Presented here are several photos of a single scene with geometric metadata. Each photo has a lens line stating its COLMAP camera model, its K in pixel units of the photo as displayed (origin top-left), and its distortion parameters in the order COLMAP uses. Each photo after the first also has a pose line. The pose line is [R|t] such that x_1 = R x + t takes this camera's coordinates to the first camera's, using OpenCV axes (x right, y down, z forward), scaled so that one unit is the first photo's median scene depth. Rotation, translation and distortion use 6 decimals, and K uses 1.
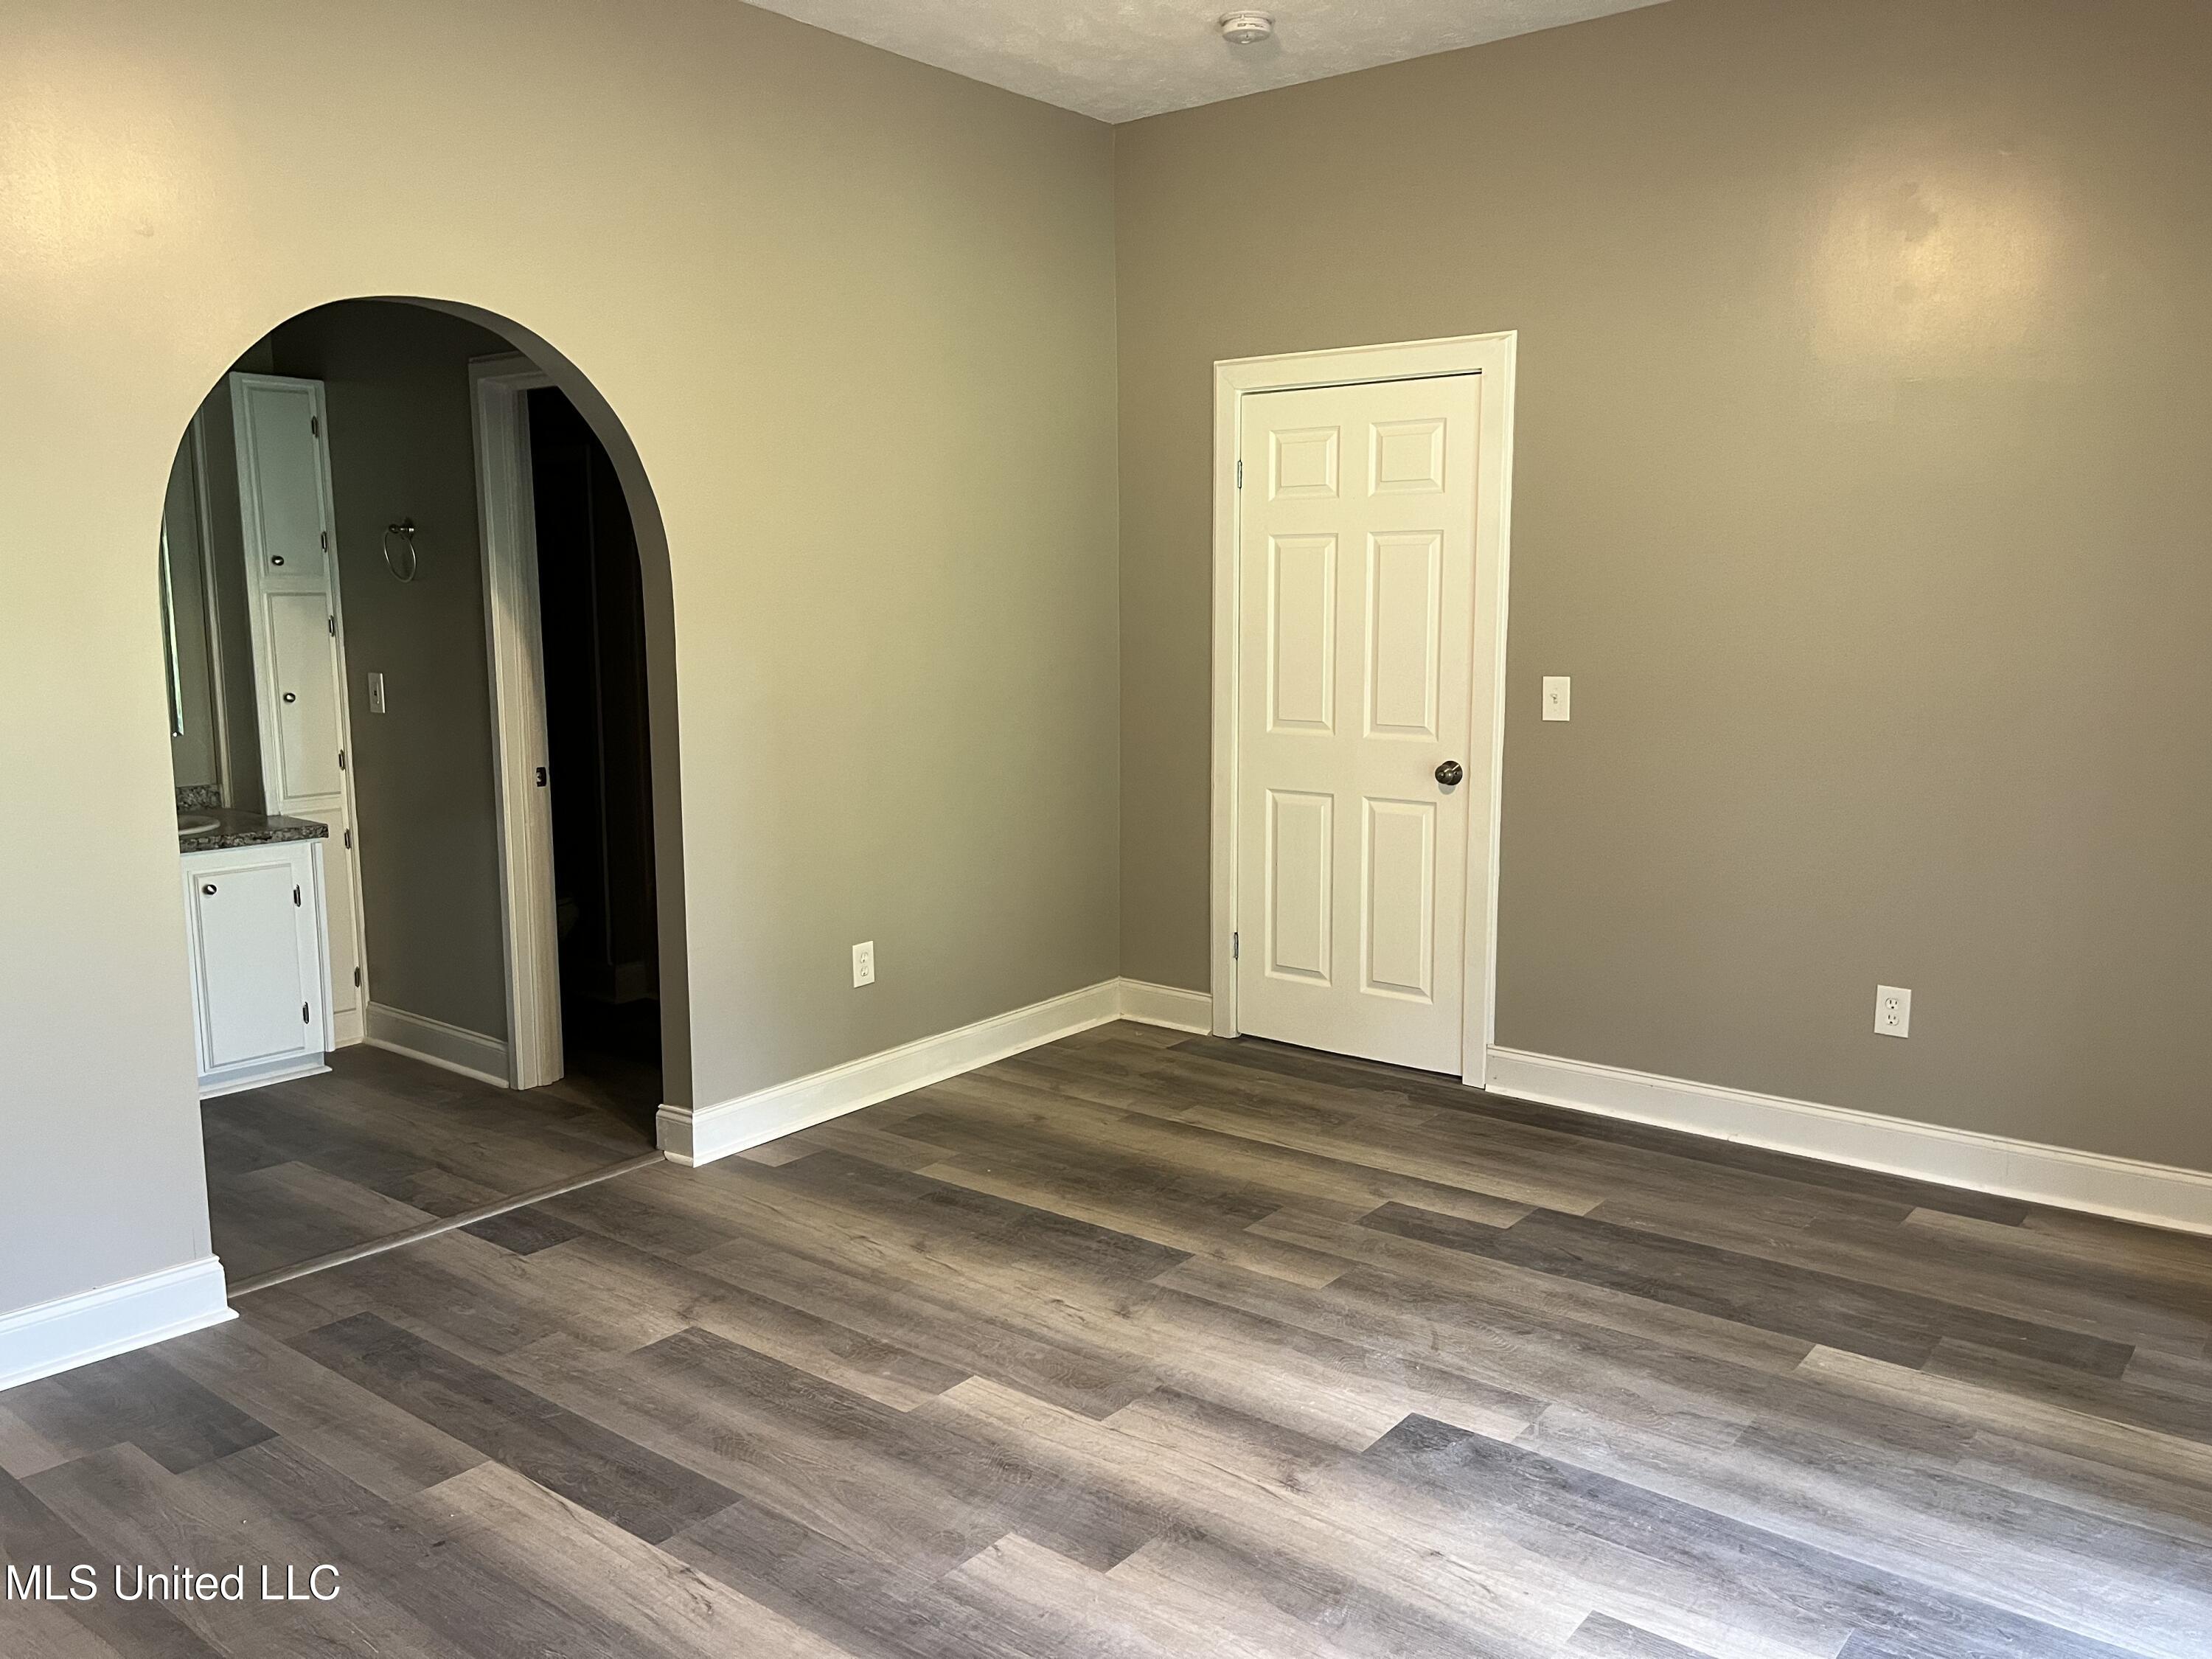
lens RADIAL K [[1671.1, 0, 1122.4], [0, 1671.1, 838.0], [0, 0, 1]] dist [0.067863, -0.089638]
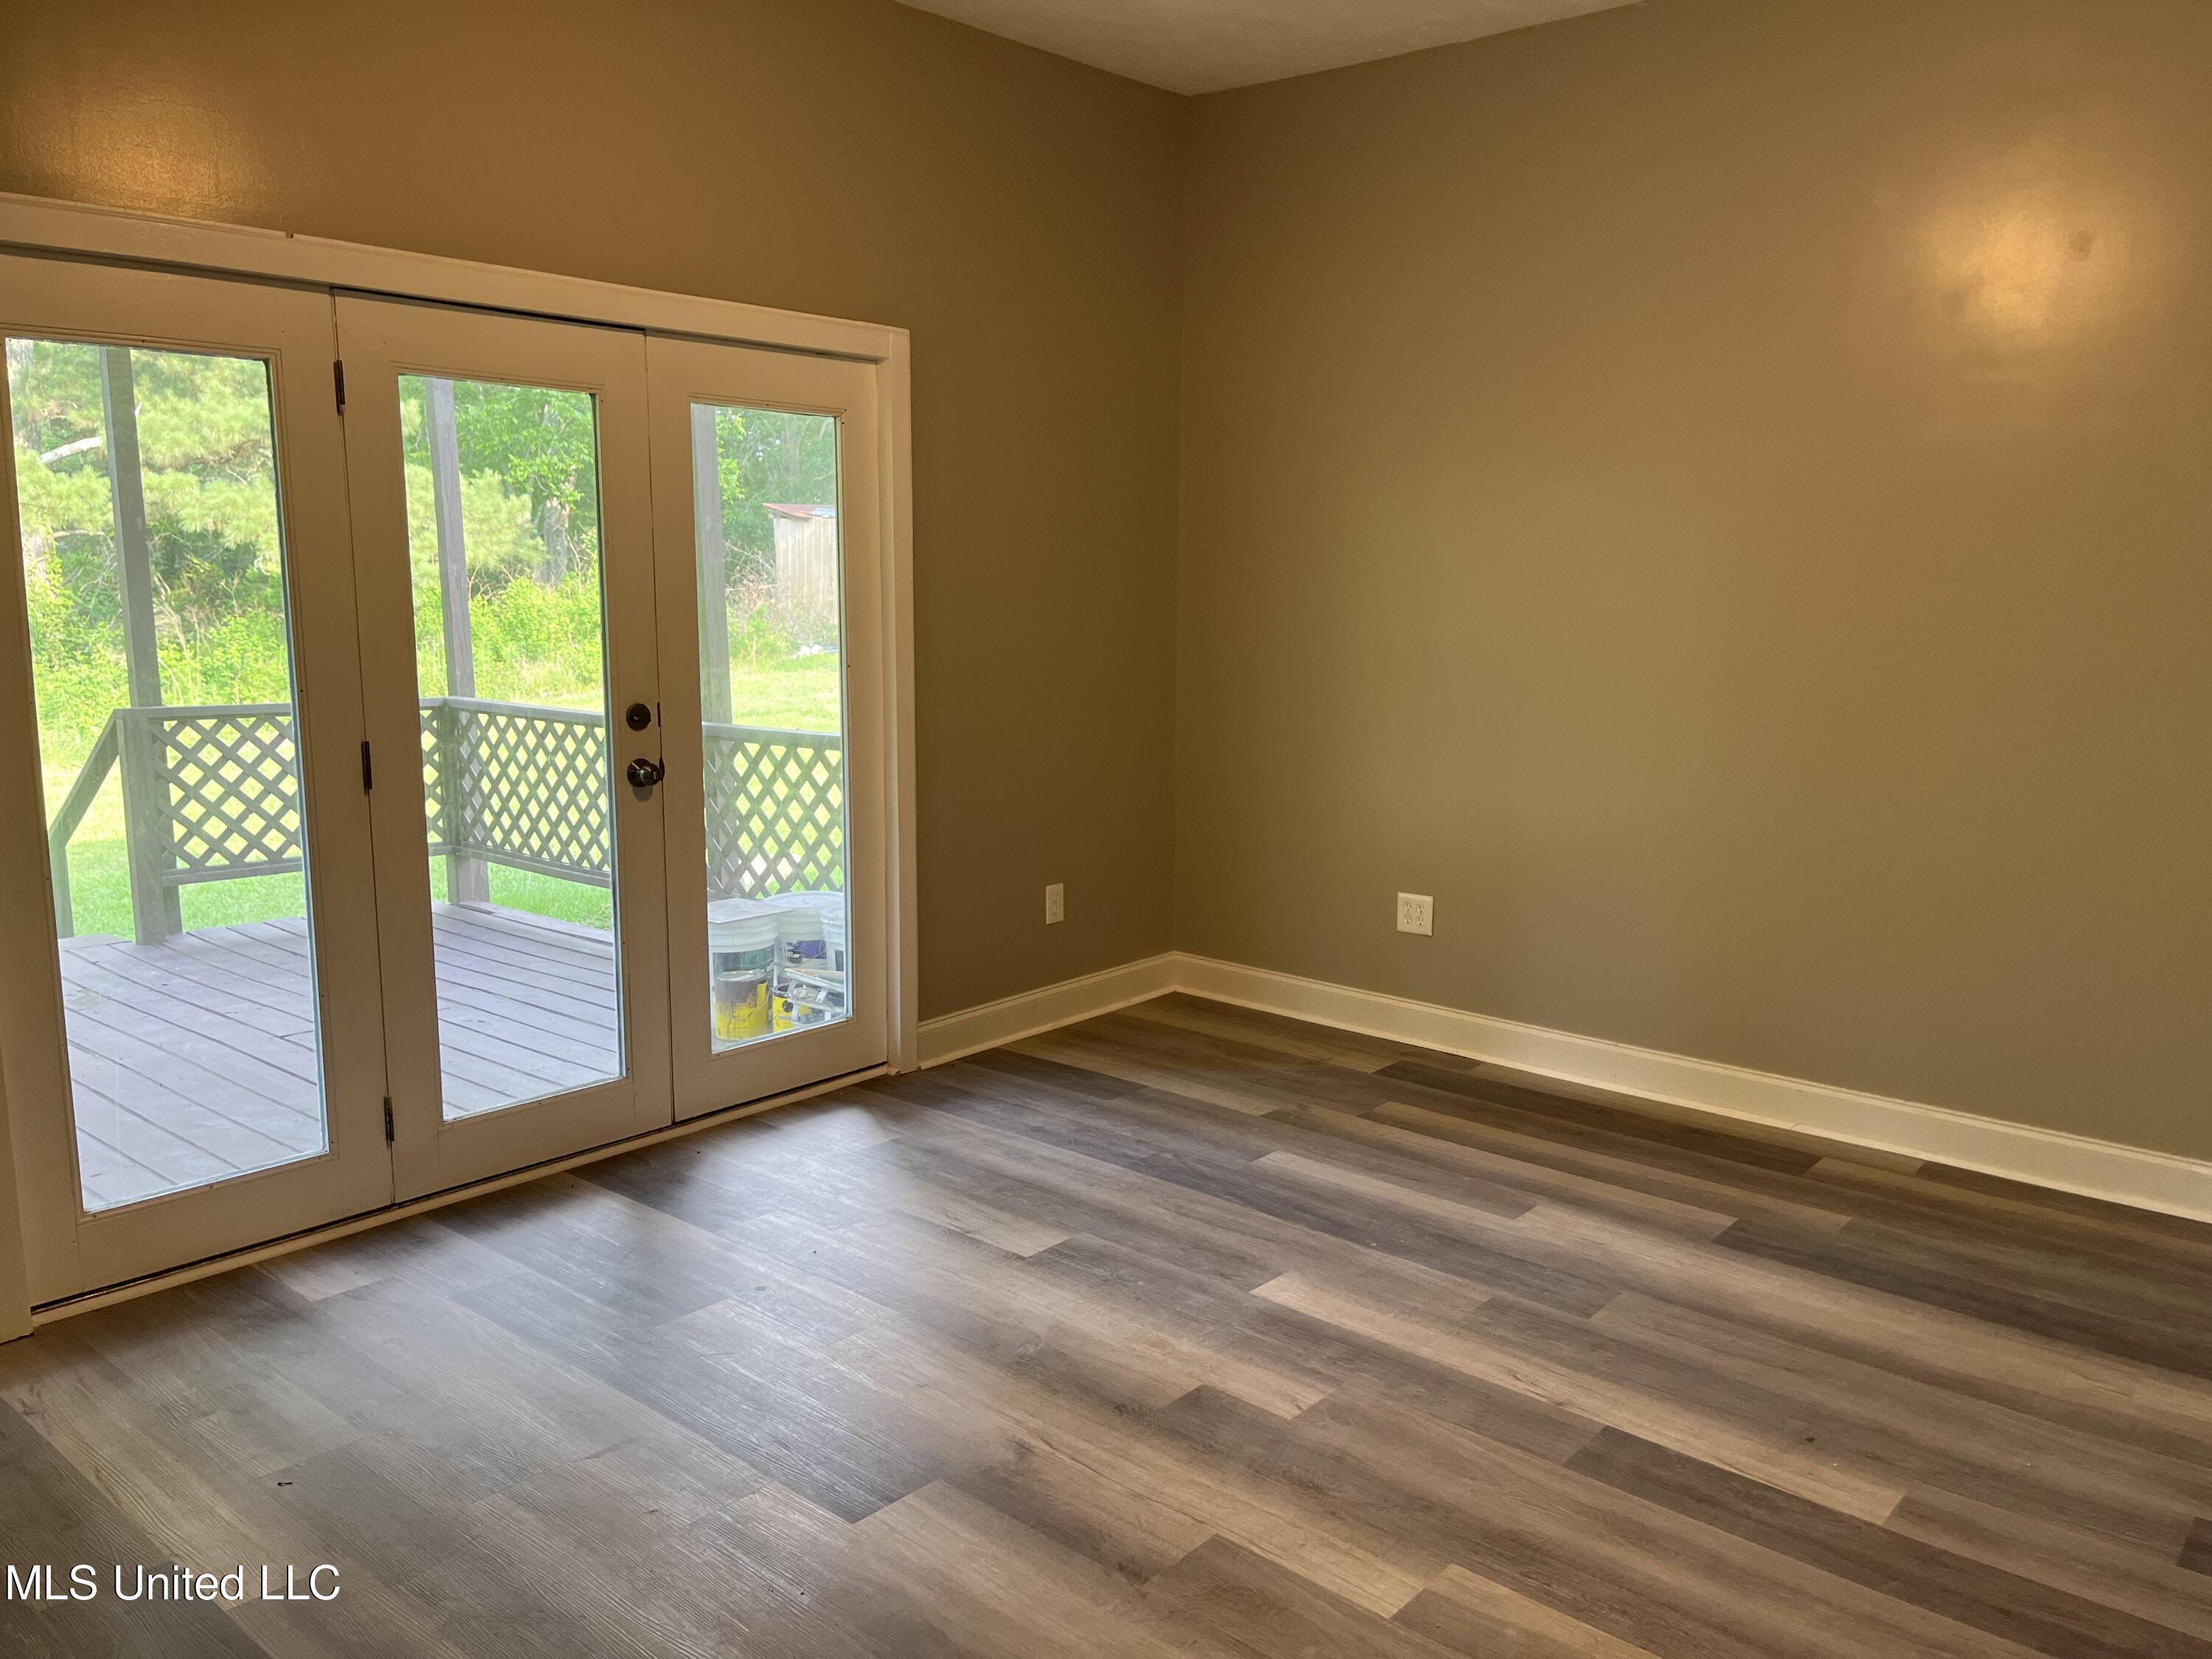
lens RADIAL K [[1671.1, 0, 1122.4], [0, 1671.1, 838.0], [0, 0, 1]] dist [0.067863, -0.089638]
pose [[-0.999436, -0.013648, 0.030698, 0.014155], [-0.003698, 0.952897, 0.303273, -0.271558], [-0.033391, 0.302988, -0.952409, 1.832139]]
